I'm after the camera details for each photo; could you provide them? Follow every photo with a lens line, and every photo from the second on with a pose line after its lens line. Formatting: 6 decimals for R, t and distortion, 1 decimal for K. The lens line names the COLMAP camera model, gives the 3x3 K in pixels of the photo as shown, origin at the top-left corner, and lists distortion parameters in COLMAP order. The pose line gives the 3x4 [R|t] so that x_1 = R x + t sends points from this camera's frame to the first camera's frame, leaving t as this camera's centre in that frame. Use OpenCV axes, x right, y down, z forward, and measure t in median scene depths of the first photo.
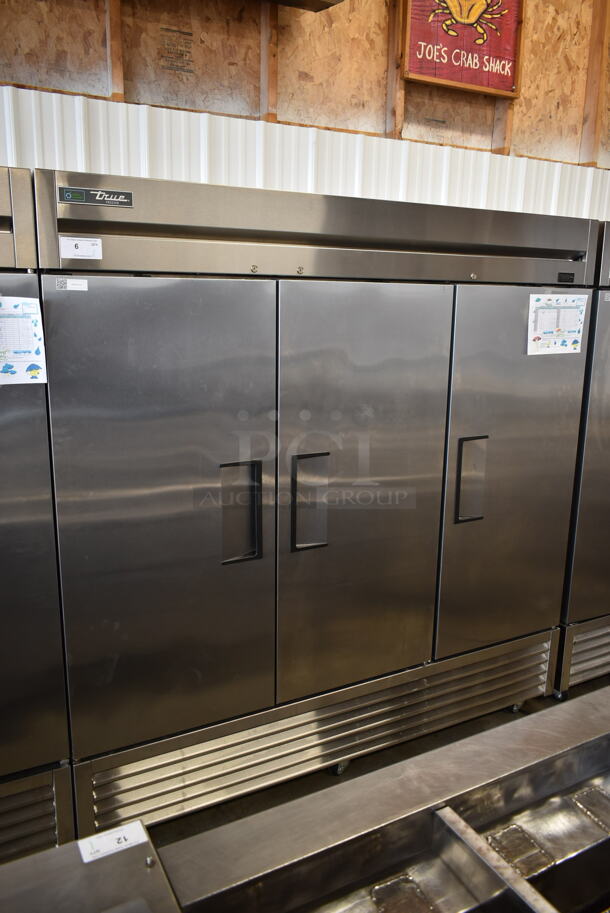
lens RADIAL K [[697.3, 0, 305.0], [0, 697.3, 456.5], [0, 0, 1]] dist [0.012746, -0.003932]
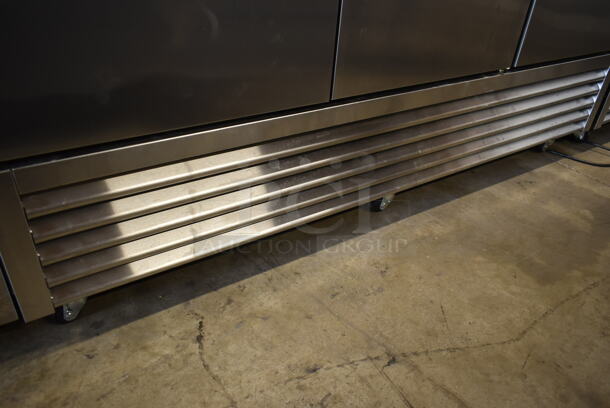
lens RADIAL K [[465.9, 0, 305.0], [0, 465.9, 204.0], [0, 0, 1]] dist [0.012746, -0.003932]
pose [[0.989680, -0.021045, 0.141743, -0.122395], [-0.027116, 0.943781, 0.329457, 0.292446], [-0.140708, -0.329901, 0.933470, 0.553422]]
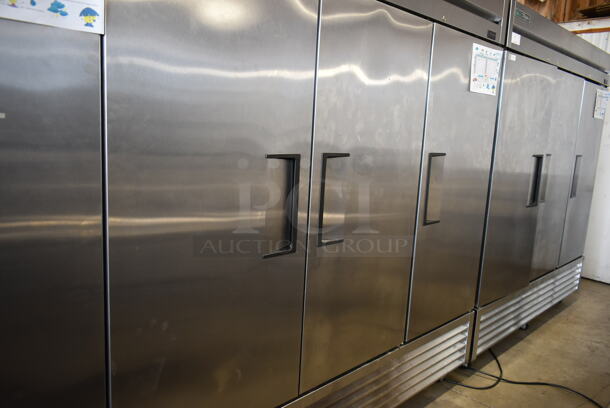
lens RADIAL K [[465.9, 0, 305.0], [0, 465.9, 204.0], [0, 0, 1]] dist [0.012746, -0.003932]
pose [[0.956853, -0.006361, 0.290501, -0.226215], [0.021392, 0.998590, -0.048594, 0.098399], [-0.289782, 0.052712, 0.955640, 0.299734]]
